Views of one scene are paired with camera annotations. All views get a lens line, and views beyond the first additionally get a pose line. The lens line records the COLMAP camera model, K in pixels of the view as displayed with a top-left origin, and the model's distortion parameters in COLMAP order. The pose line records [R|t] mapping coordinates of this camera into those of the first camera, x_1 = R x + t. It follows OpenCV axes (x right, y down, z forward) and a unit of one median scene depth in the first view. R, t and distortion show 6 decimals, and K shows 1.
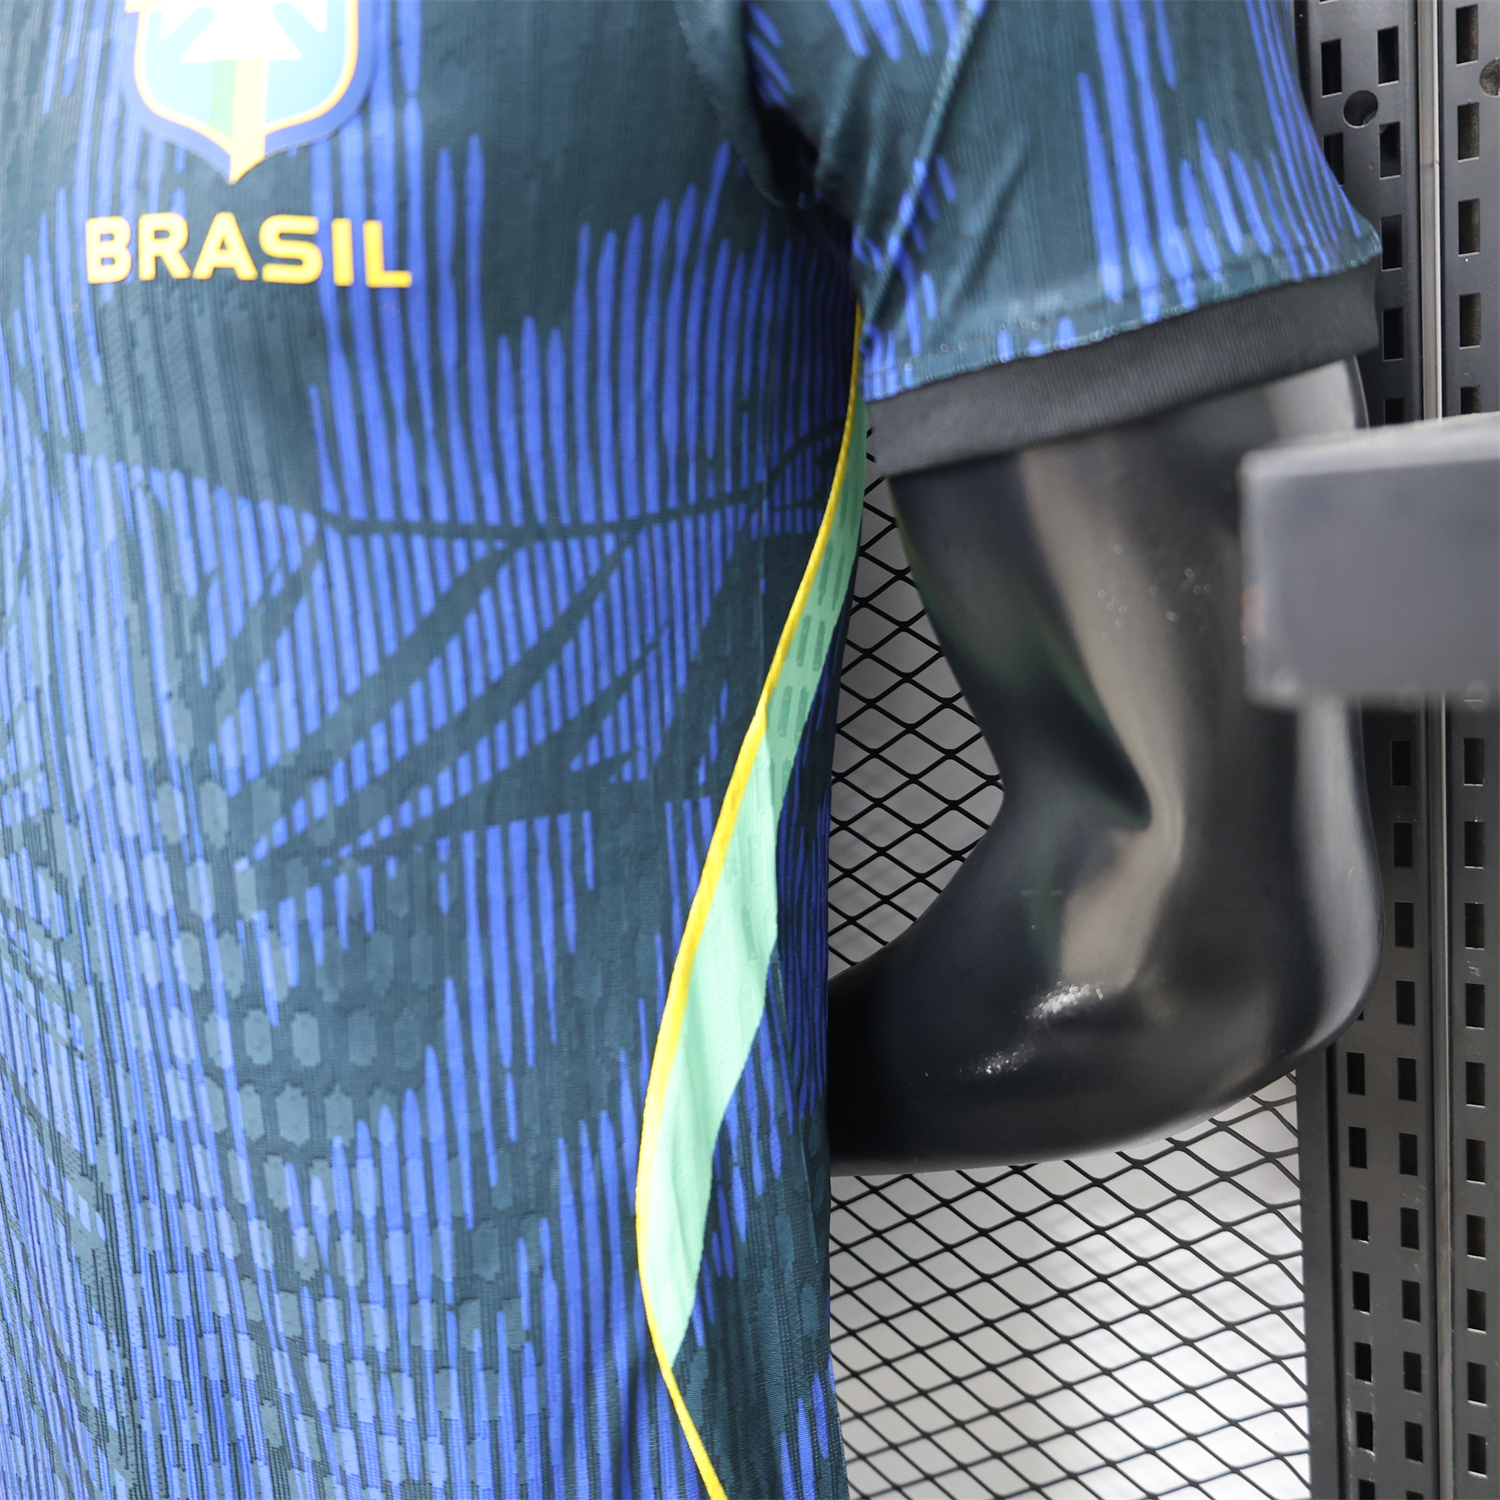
lens RADIAL K [[1588.4, 0, 716.2], [0, 1588.4, 748.7], [0, 0, 1]] dist [-0.004955, -0.098333]
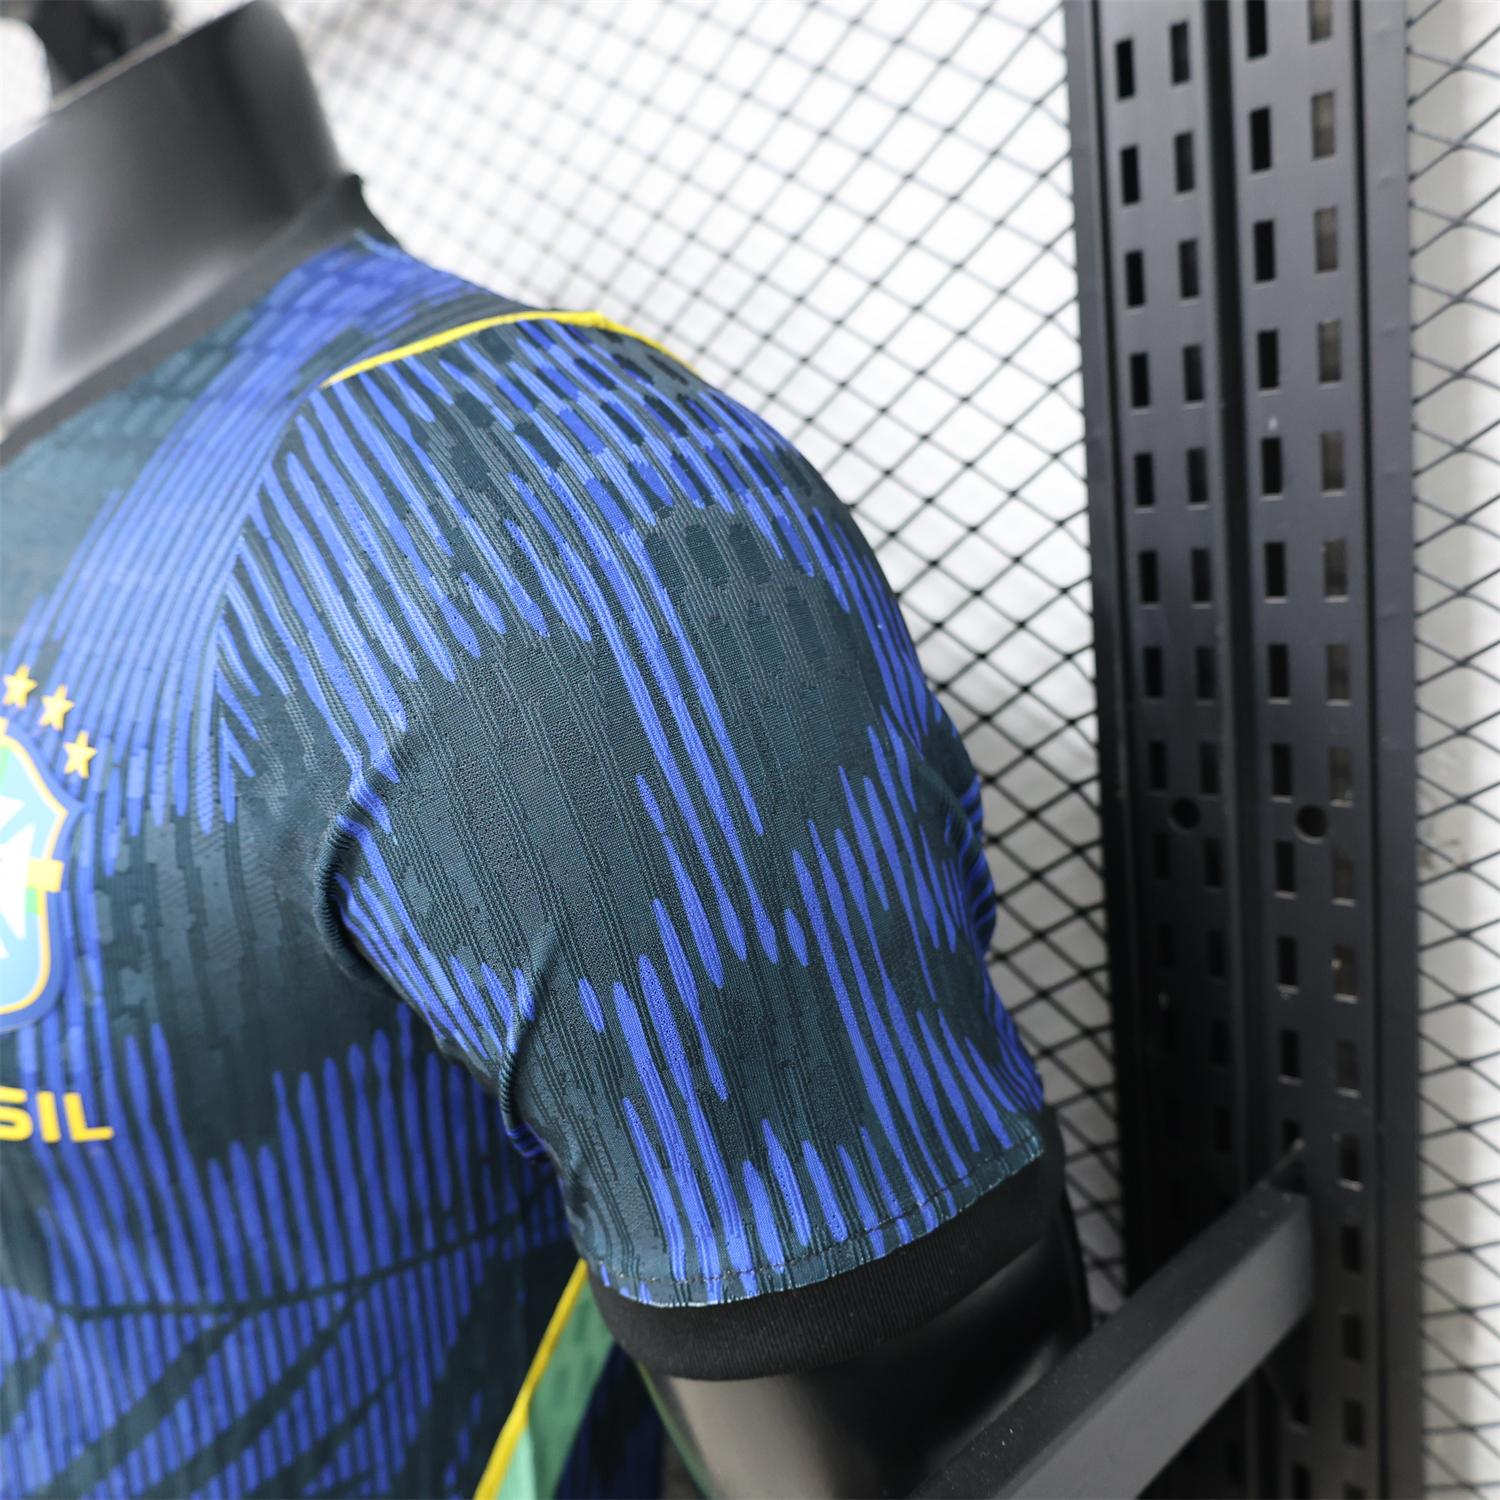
lens RADIAL K [[1588.4, 0, 716.2], [0, 1588.4, 748.7], [0, 0, 1]] dist [-0.004955, -0.098333]
pose [[0.977603, 0.042803, -0.206061, 0.412102], [-0.040214, 0.999051, 0.016740, -0.564766], [0.206582, -0.008079, 0.978396, 0.005902]]
